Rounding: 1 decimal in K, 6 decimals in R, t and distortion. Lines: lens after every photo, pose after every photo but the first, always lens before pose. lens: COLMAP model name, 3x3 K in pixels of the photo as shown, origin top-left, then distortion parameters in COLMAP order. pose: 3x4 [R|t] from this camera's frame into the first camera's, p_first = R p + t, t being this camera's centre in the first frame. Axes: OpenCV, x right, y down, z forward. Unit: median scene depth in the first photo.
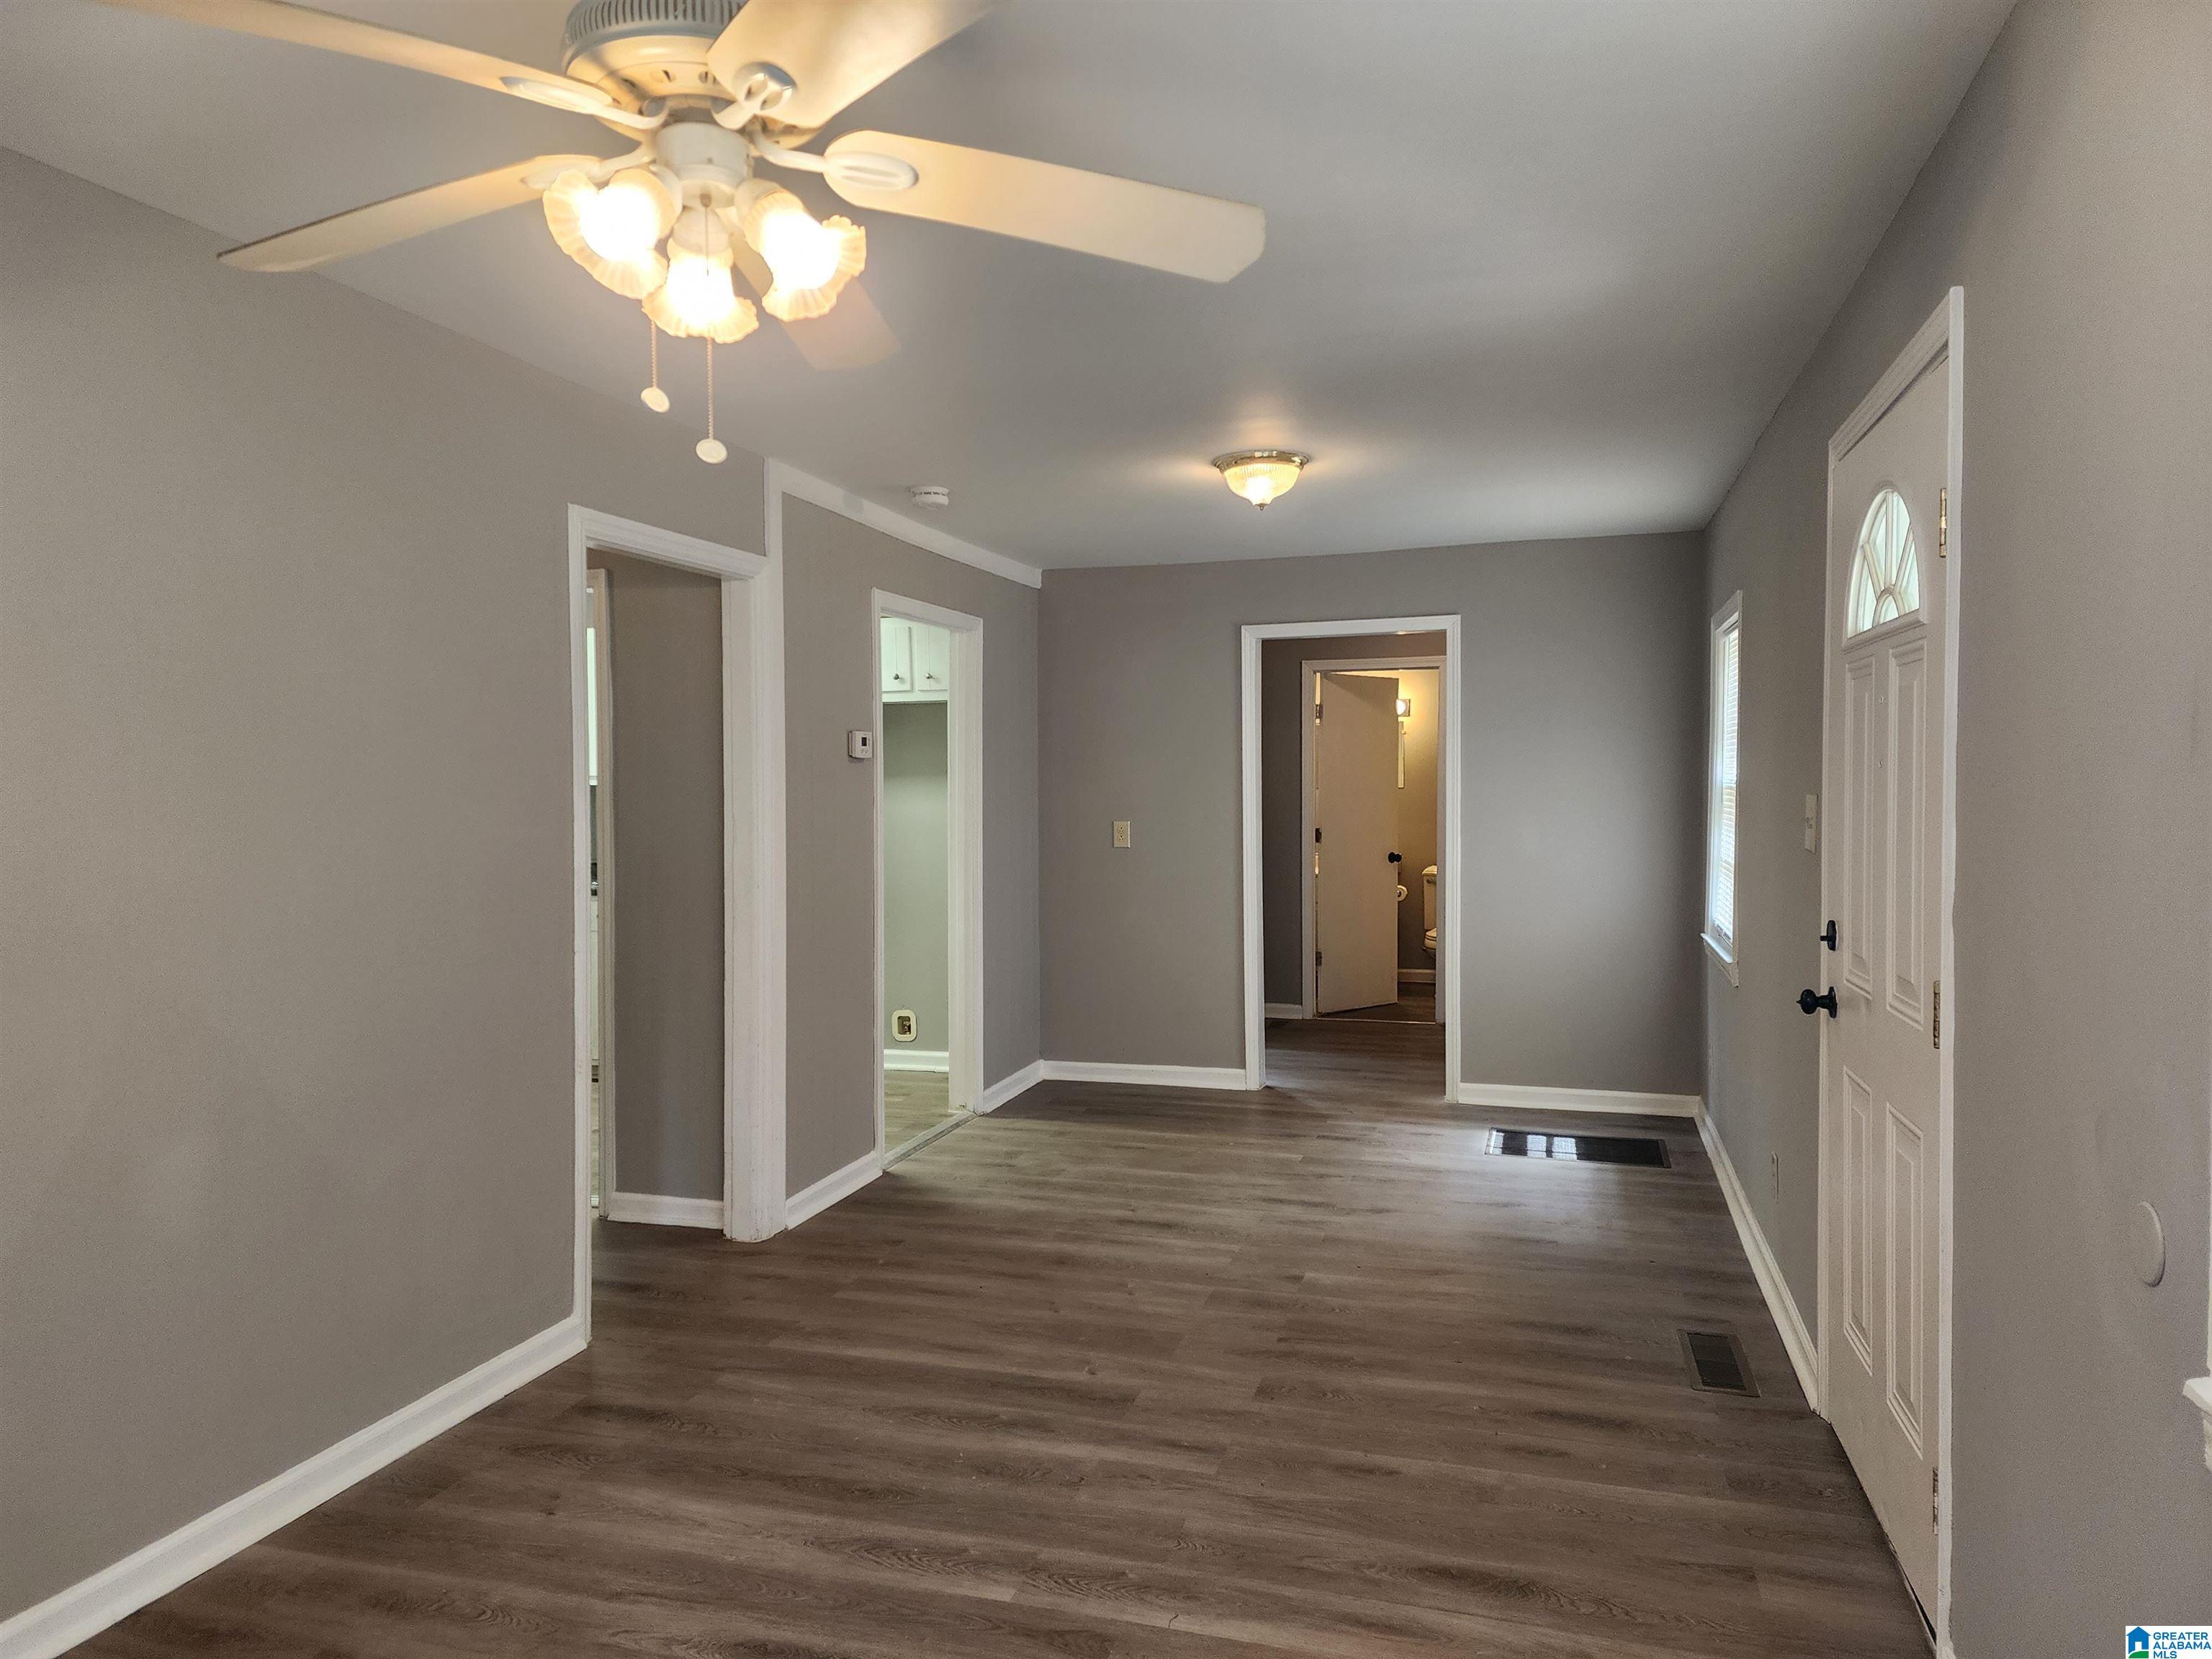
lens RADIAL K [[1477.3, 0, 1104.3], [0, 1477.3, 810.8], [0, 0, 1]] dist [-0.005472, -0.002490]
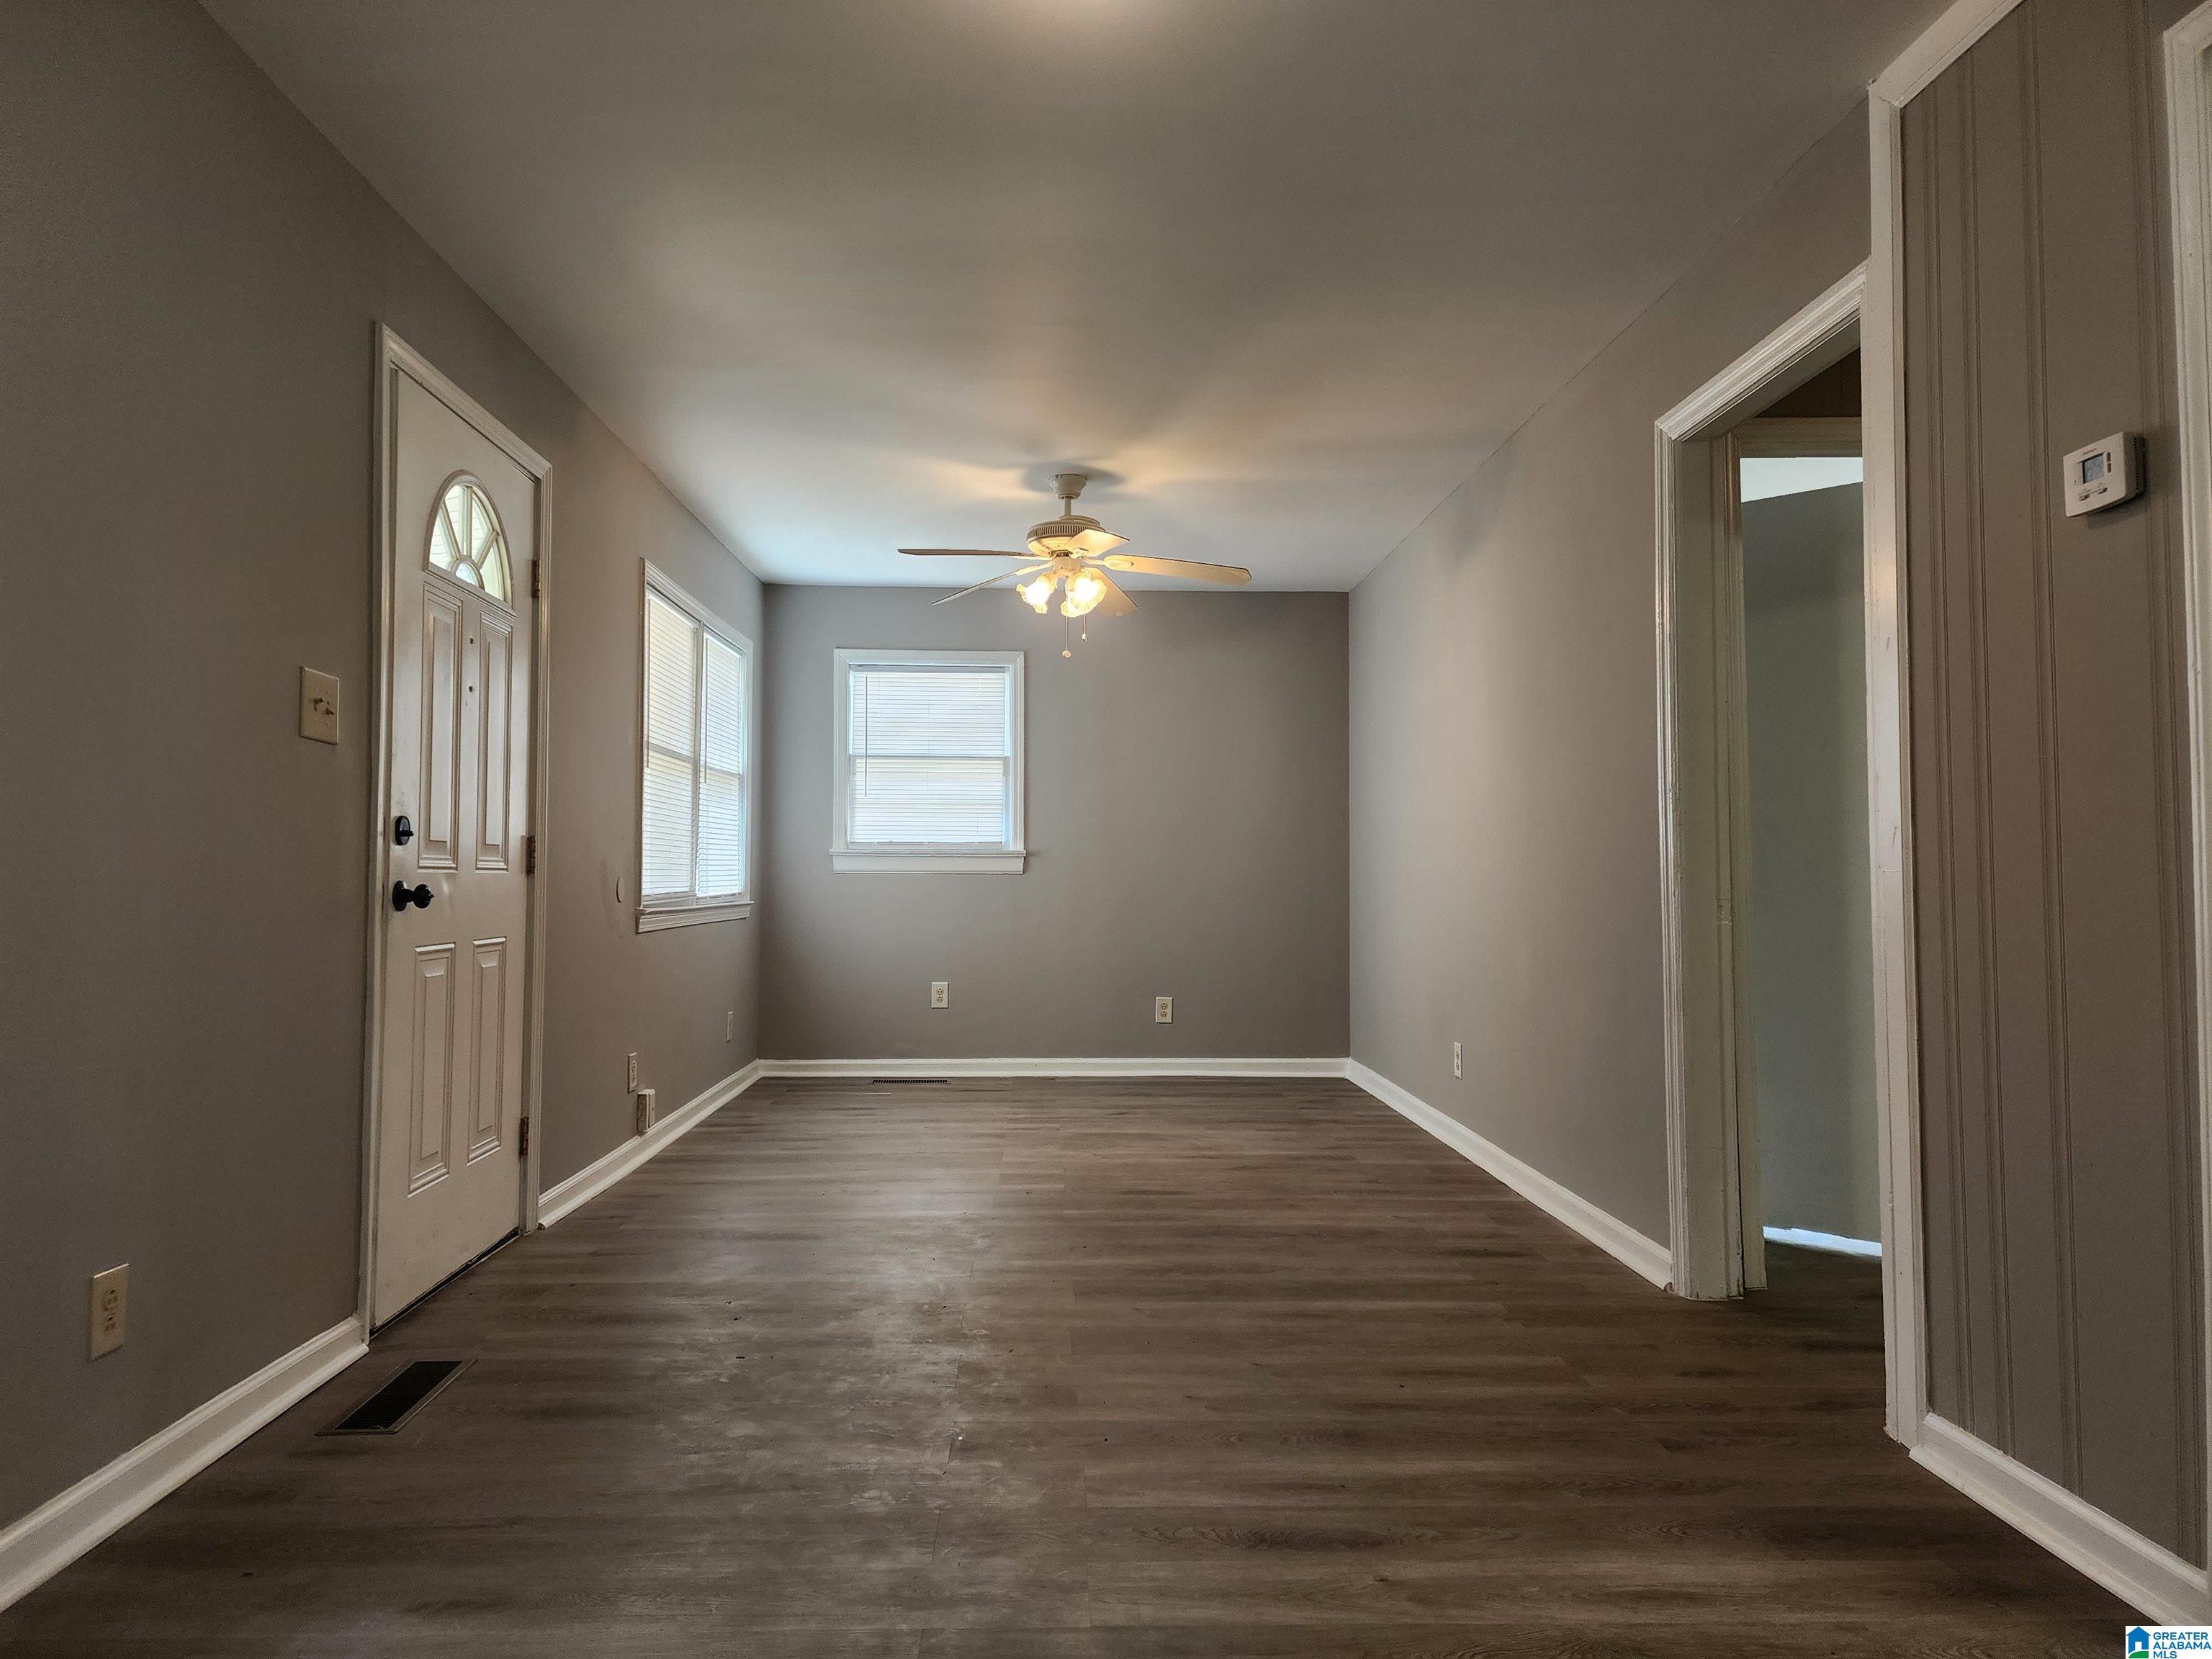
lens RADIAL K [[1477.3, 0, 1104.3], [0, 1477.3, 810.8], [0, 0, 1]] dist [-0.005472, -0.002490]
pose [[-0.947095, -0.013885, -0.320653, 0.262555], [-0.005670, 0.999632, -0.026538, 0.068186], [0.320903, -0.023316, -0.946825, 1.541923]]
